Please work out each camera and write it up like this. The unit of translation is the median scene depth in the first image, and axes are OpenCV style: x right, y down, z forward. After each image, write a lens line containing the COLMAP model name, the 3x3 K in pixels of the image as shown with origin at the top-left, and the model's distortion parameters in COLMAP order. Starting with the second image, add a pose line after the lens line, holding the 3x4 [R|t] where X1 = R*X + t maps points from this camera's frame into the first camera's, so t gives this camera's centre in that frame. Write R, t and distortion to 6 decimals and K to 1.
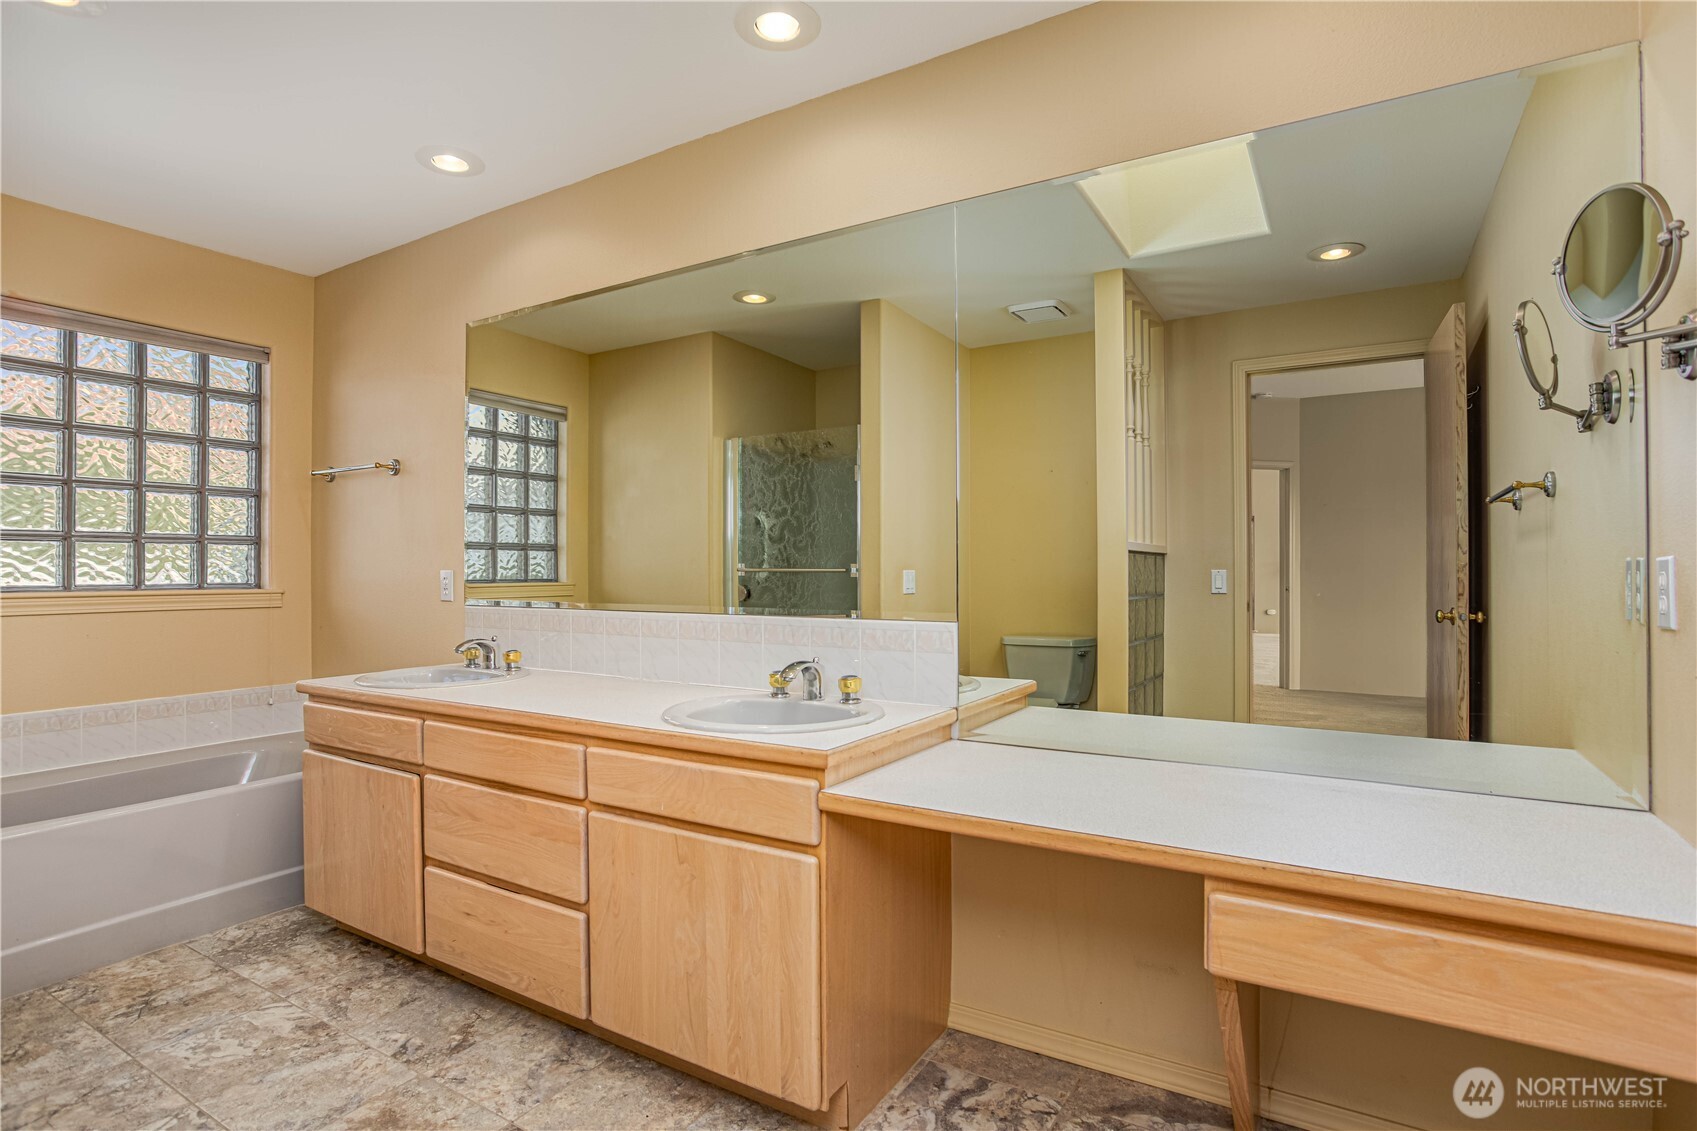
lens RADIAL K [[866.2, 0, 848.5], [0, 866.2, 565.5], [0, 0, 1]] dist [0.008297, 0.001315]
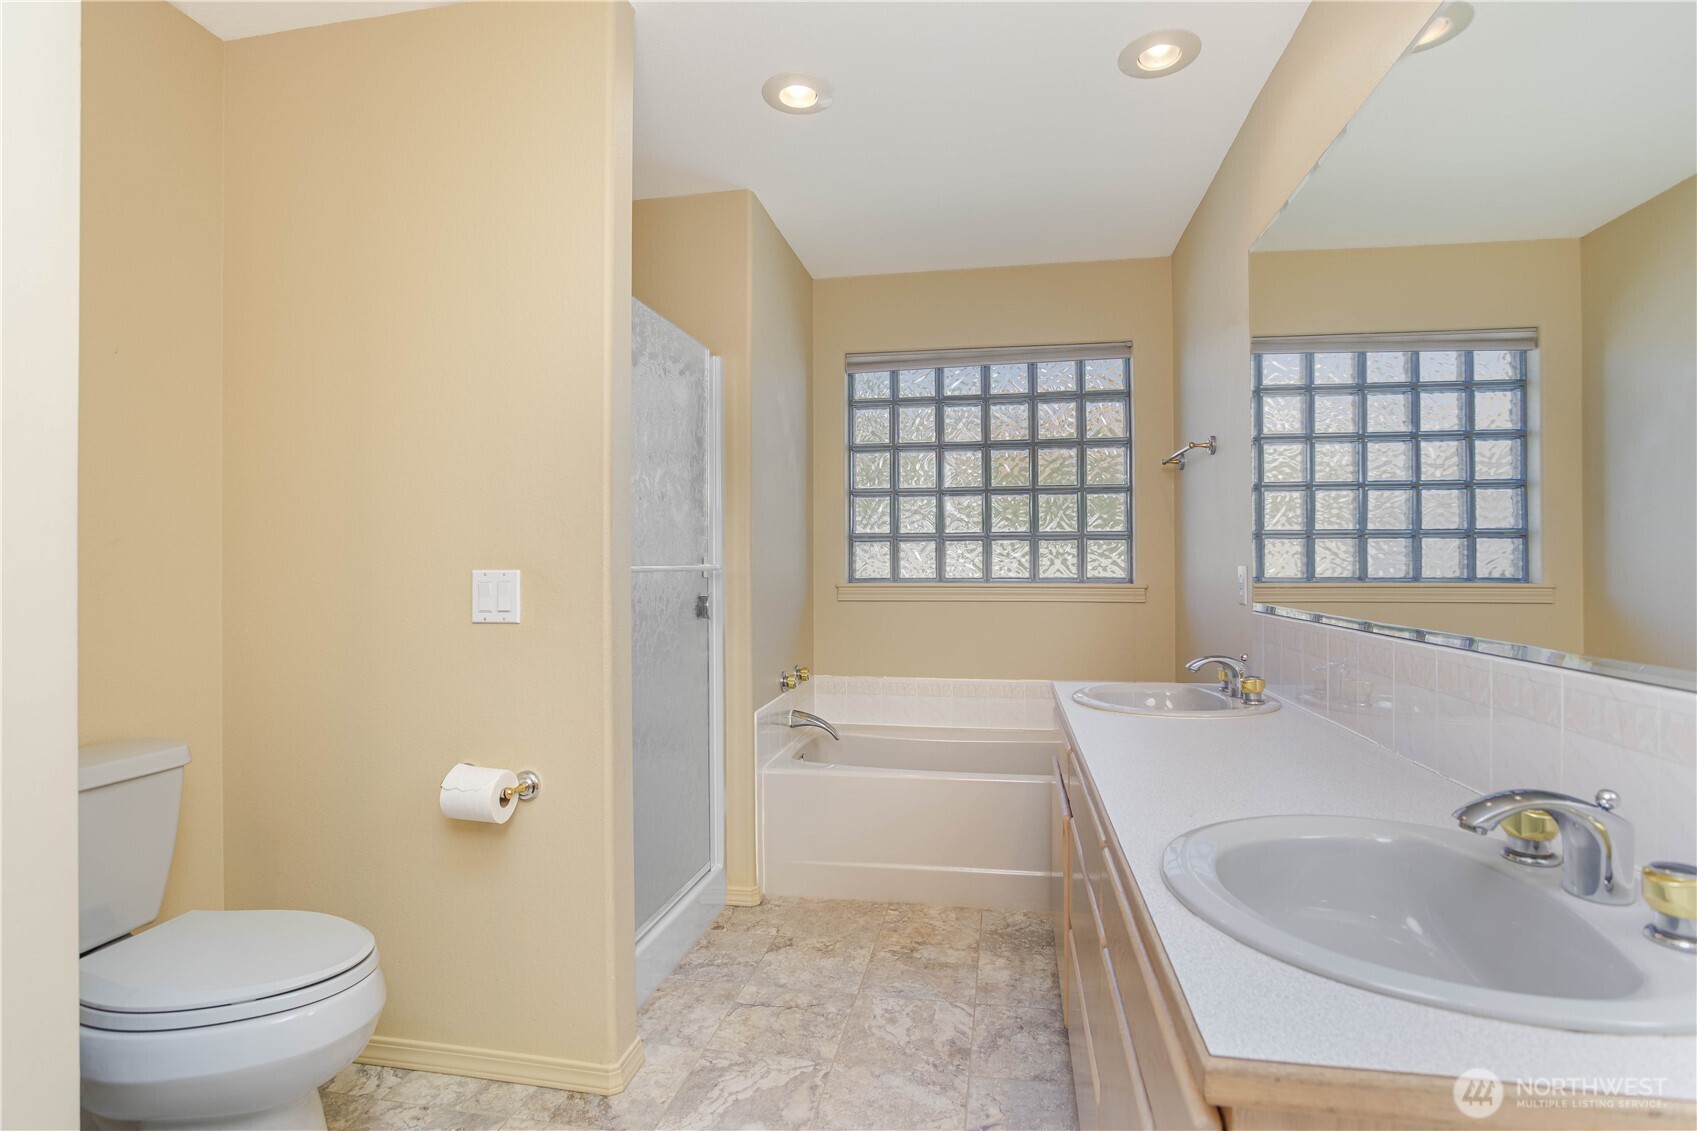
lens RADIAL K [[866.2, 0, 848.5], [0, 866.2, 565.5], [0, 0, 1]] dist [0.008297, 0.001315]
pose [[0.359278, 0.002090, -0.933228, 0.205630], [0.009796, 0.999934, 0.006011, -0.004541], [0.933179, -0.011302, 0.359234, 0.503790]]
